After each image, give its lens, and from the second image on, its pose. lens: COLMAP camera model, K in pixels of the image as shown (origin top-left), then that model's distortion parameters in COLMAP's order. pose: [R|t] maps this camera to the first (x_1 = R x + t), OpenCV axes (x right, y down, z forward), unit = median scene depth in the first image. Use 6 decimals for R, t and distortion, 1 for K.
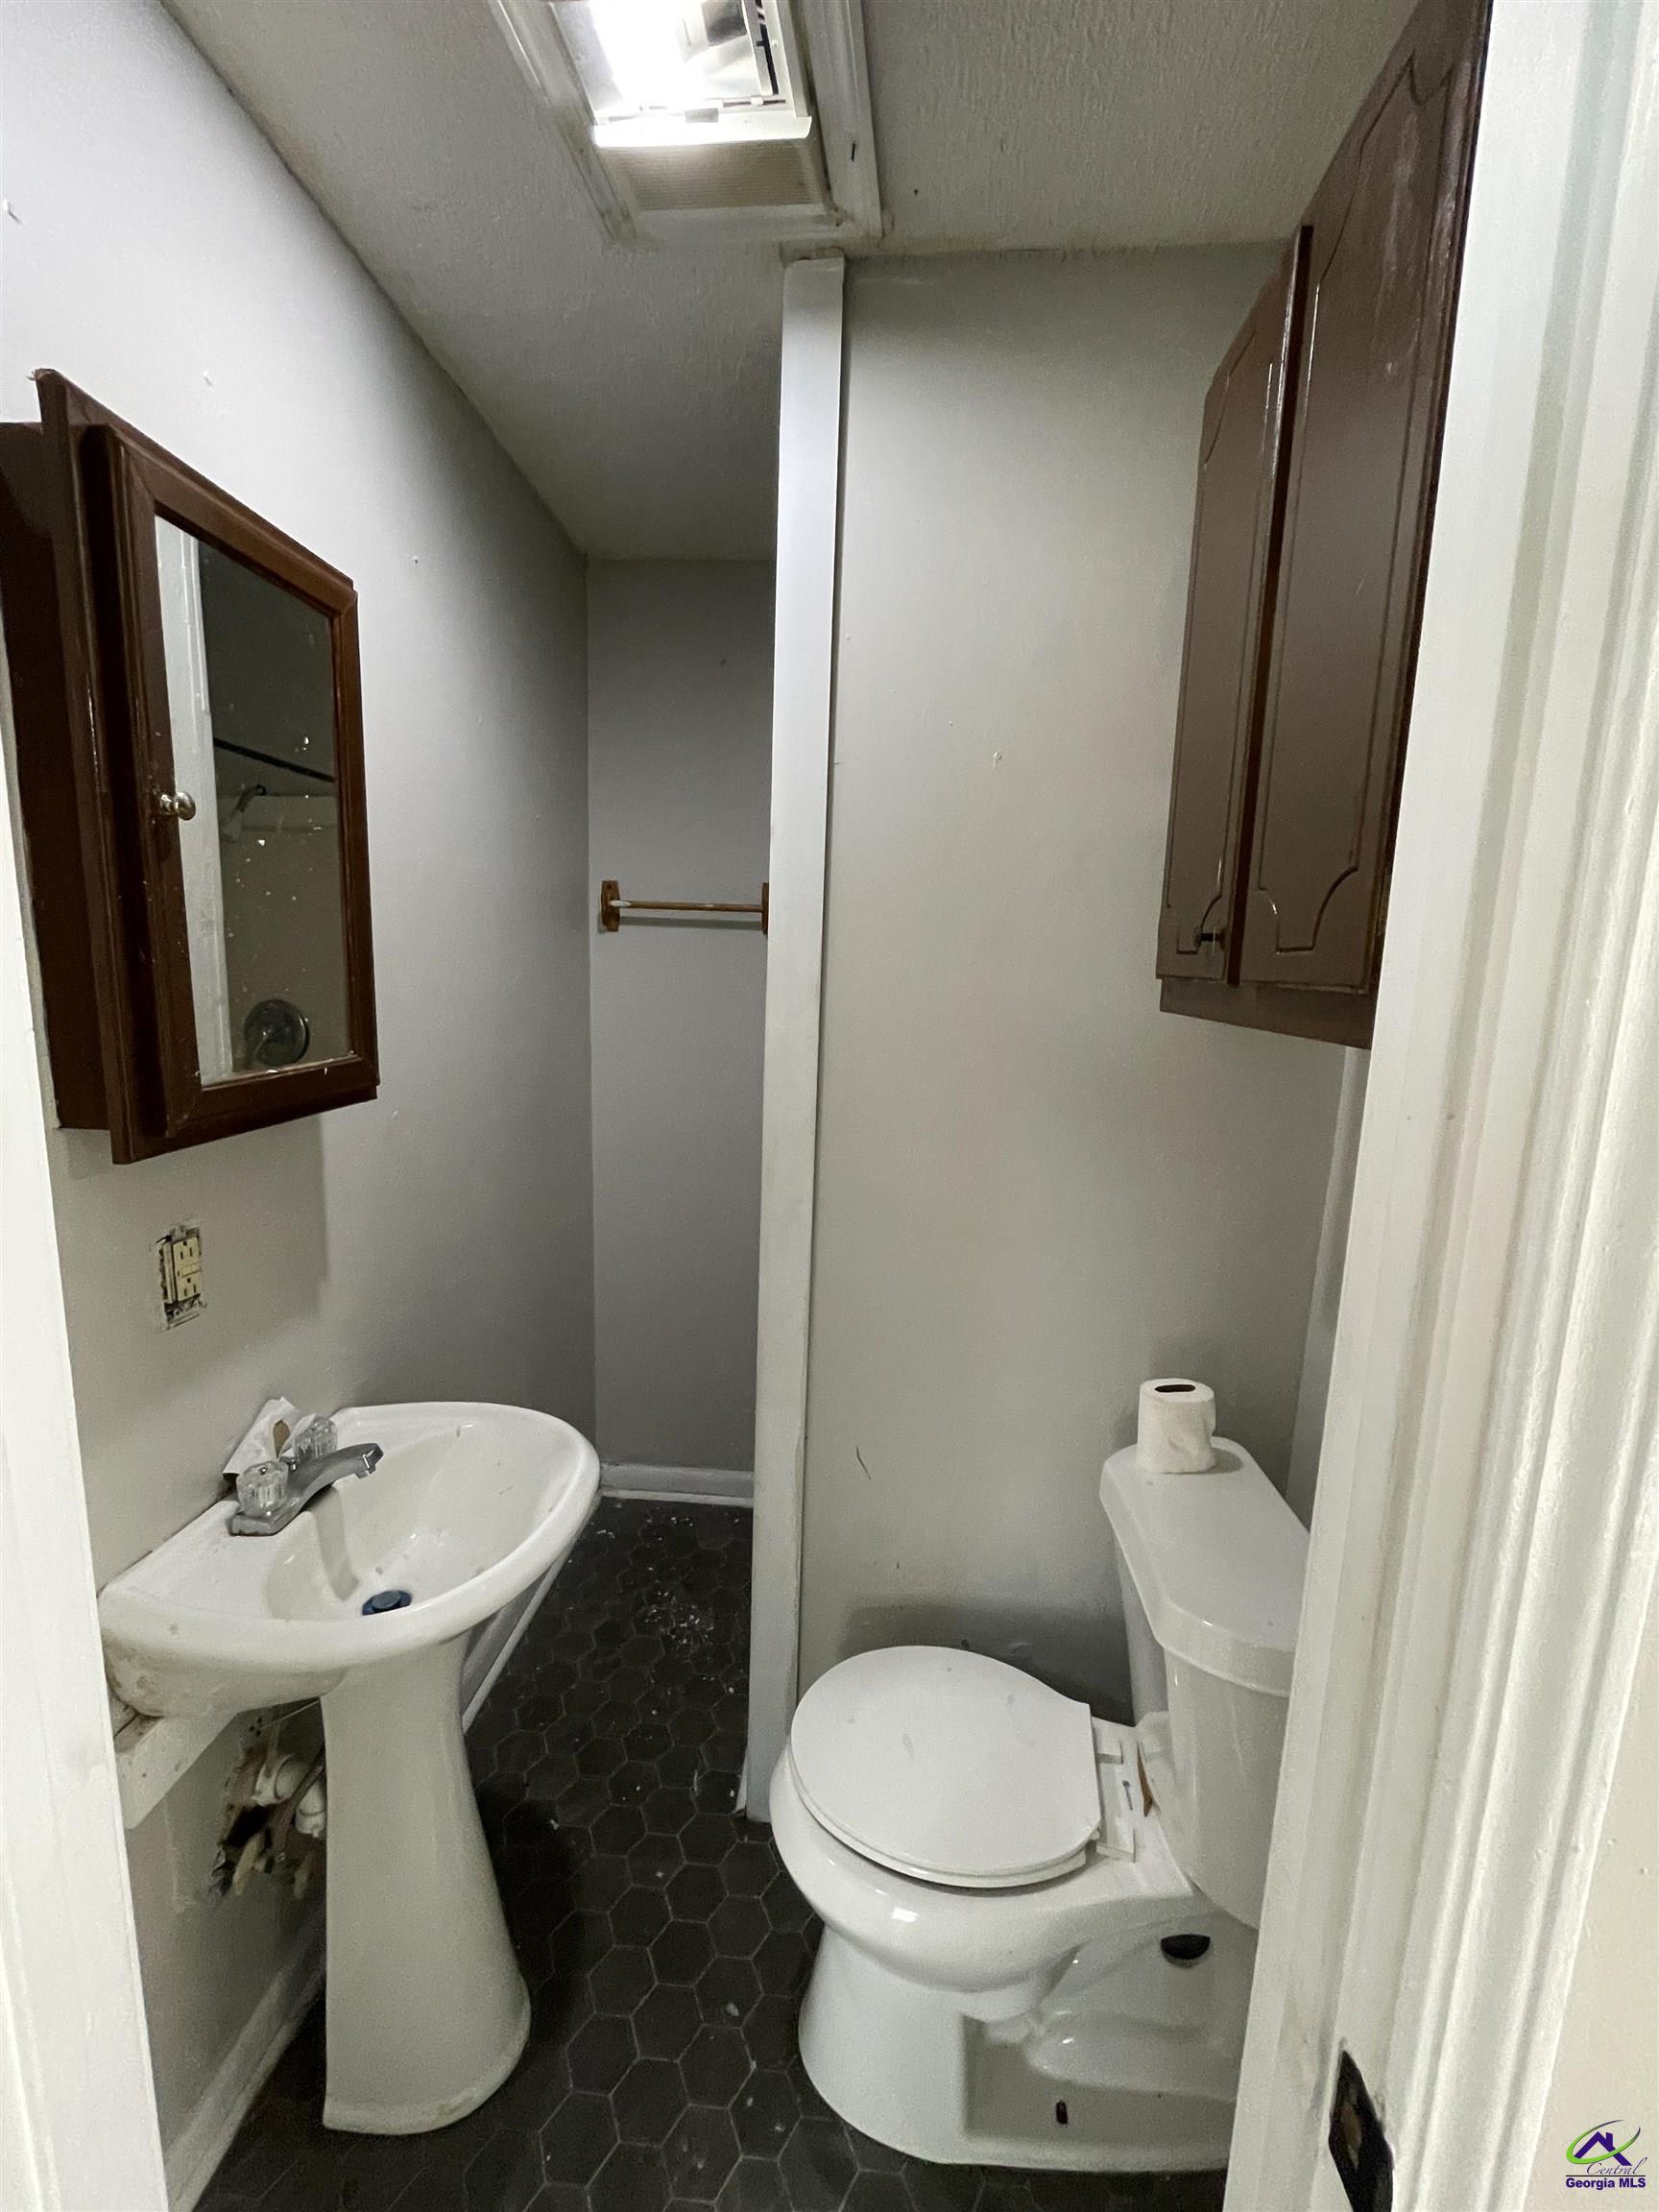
lens RADIAL K [[900.1, 0, 829.5], [0, 900.1, 1106.0], [0, 0, 1]] dist [-0.000339, -0.000461]
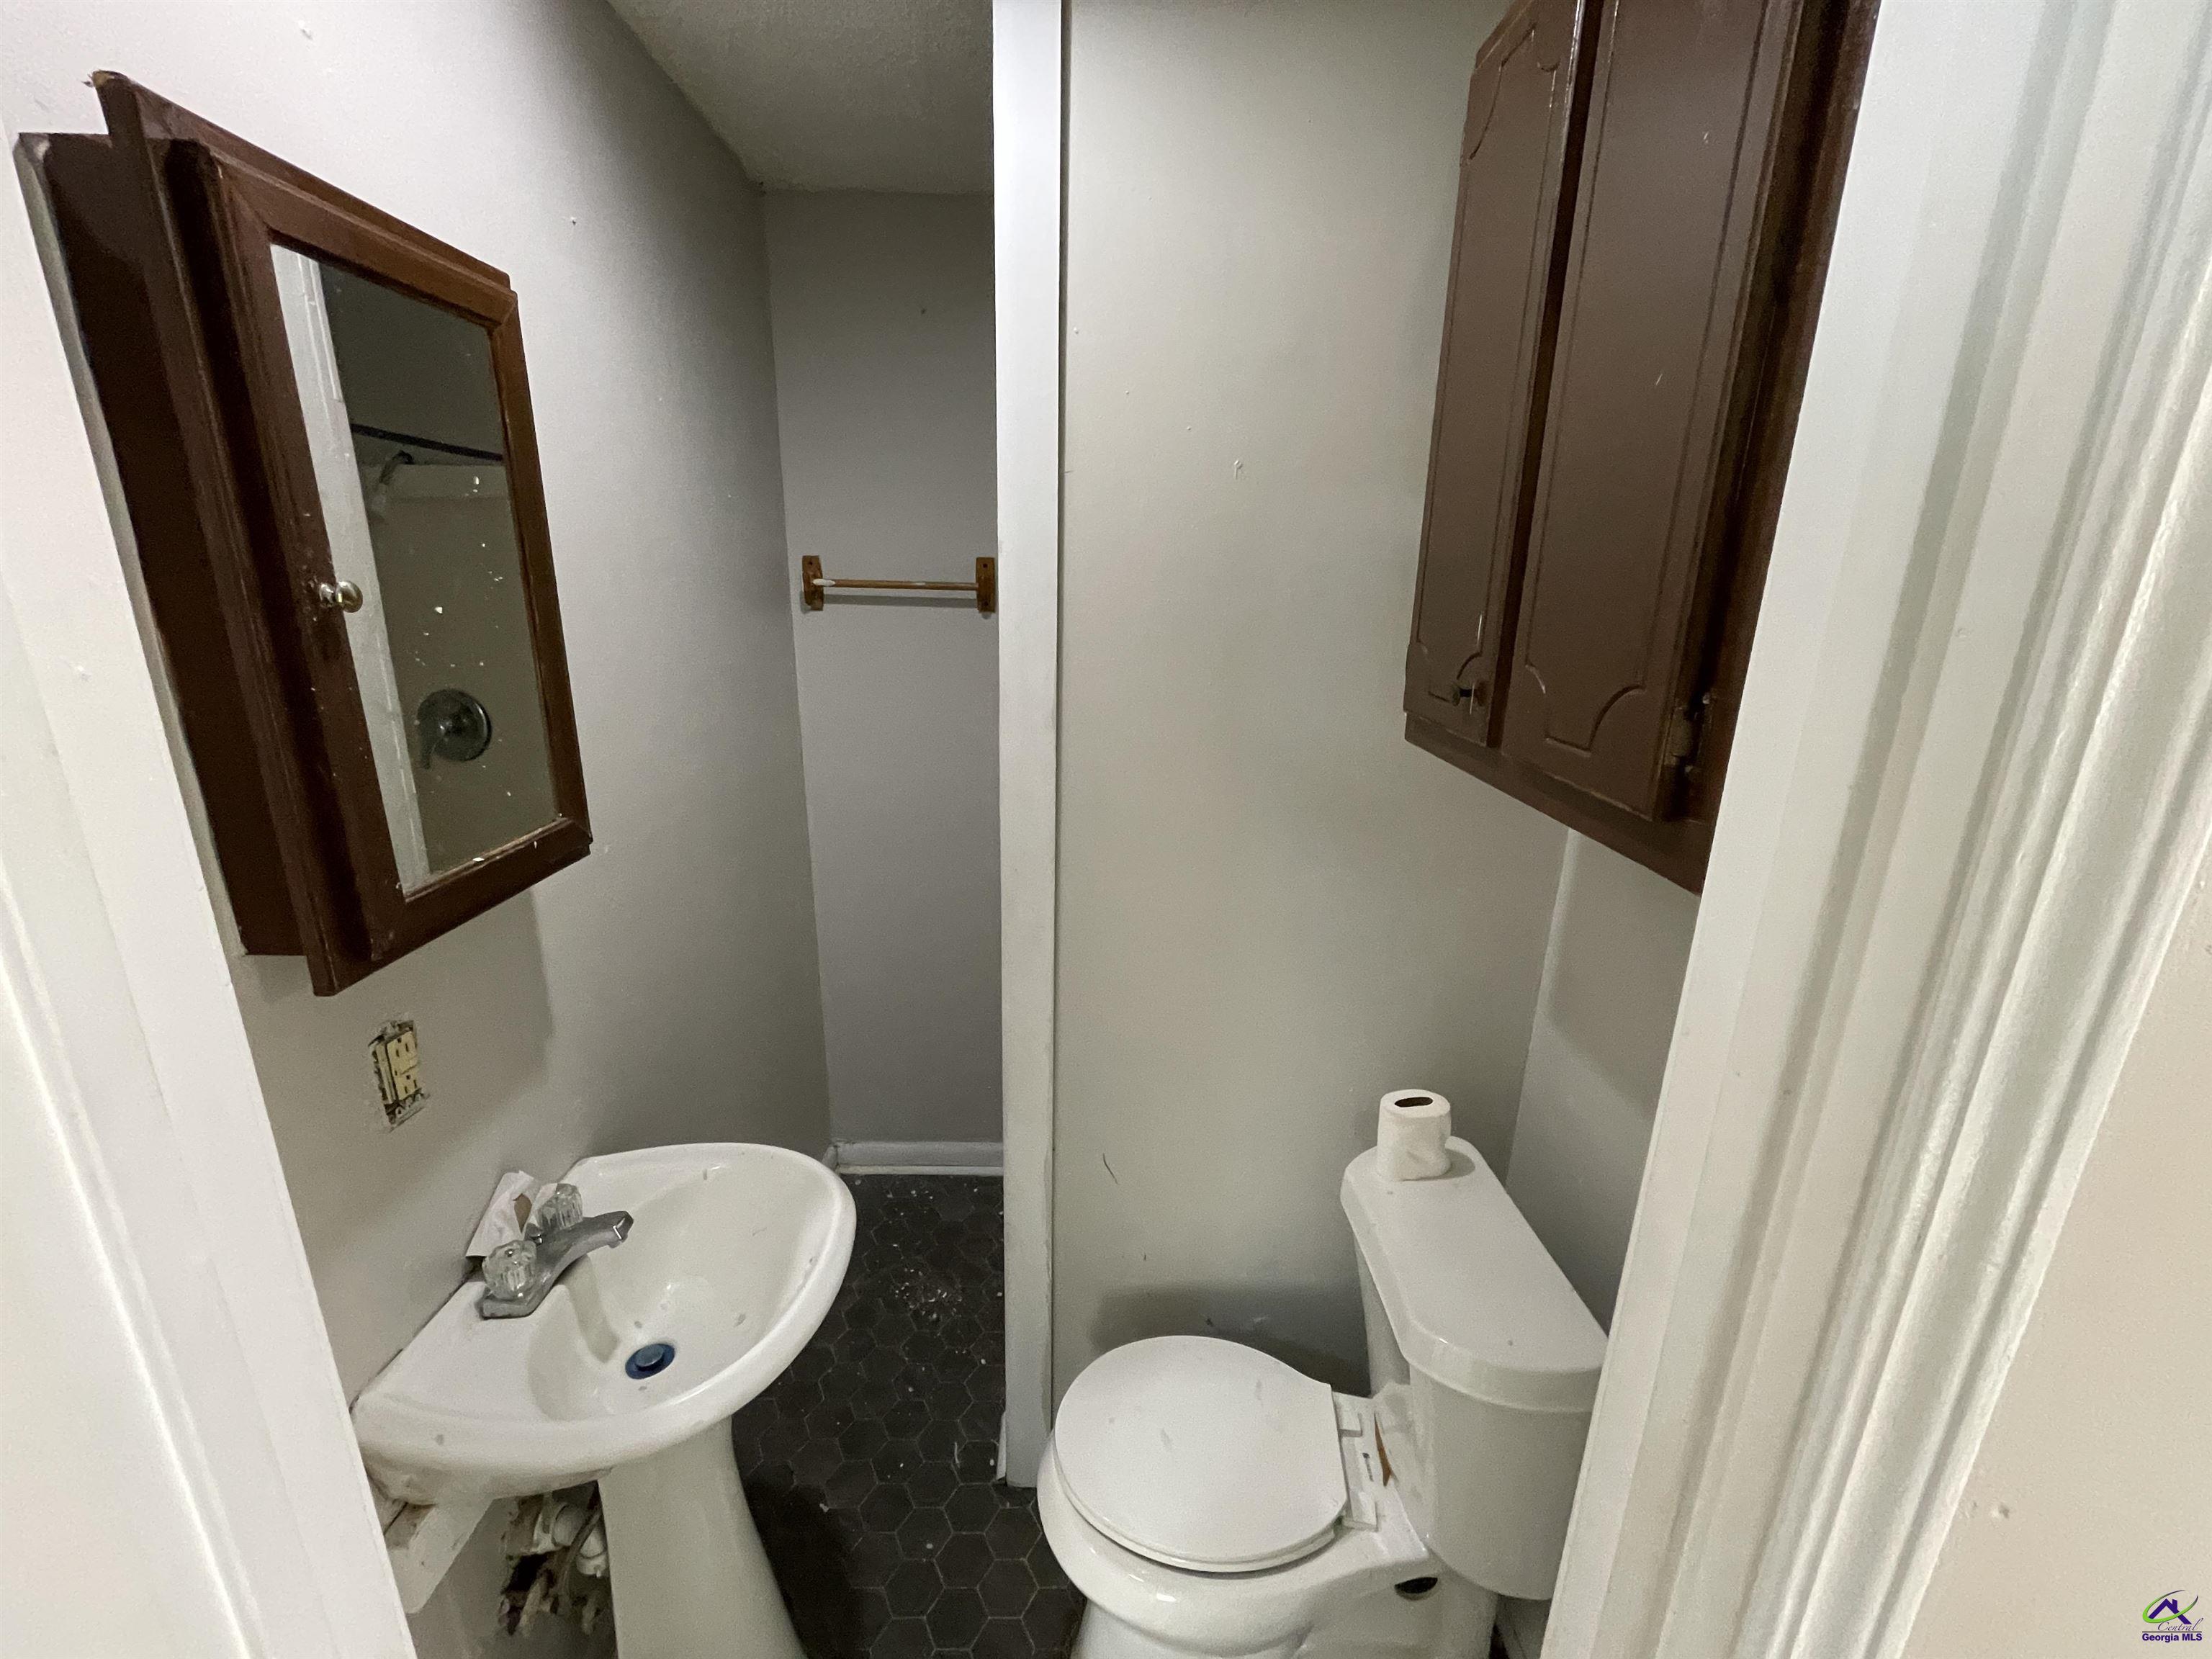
lens RADIAL K [[900.2, 0, 1102.9], [0, 900.2, 827.8], [0, 0, 1]] dist [-0.002070, -0.000273]
pose [[0.996482, -0.035327, 0.075992, -0.045236], [0.026120, 0.992561, 0.118917, -0.143788], [-0.079627, -0.116514, 0.989992, 0.037513]]
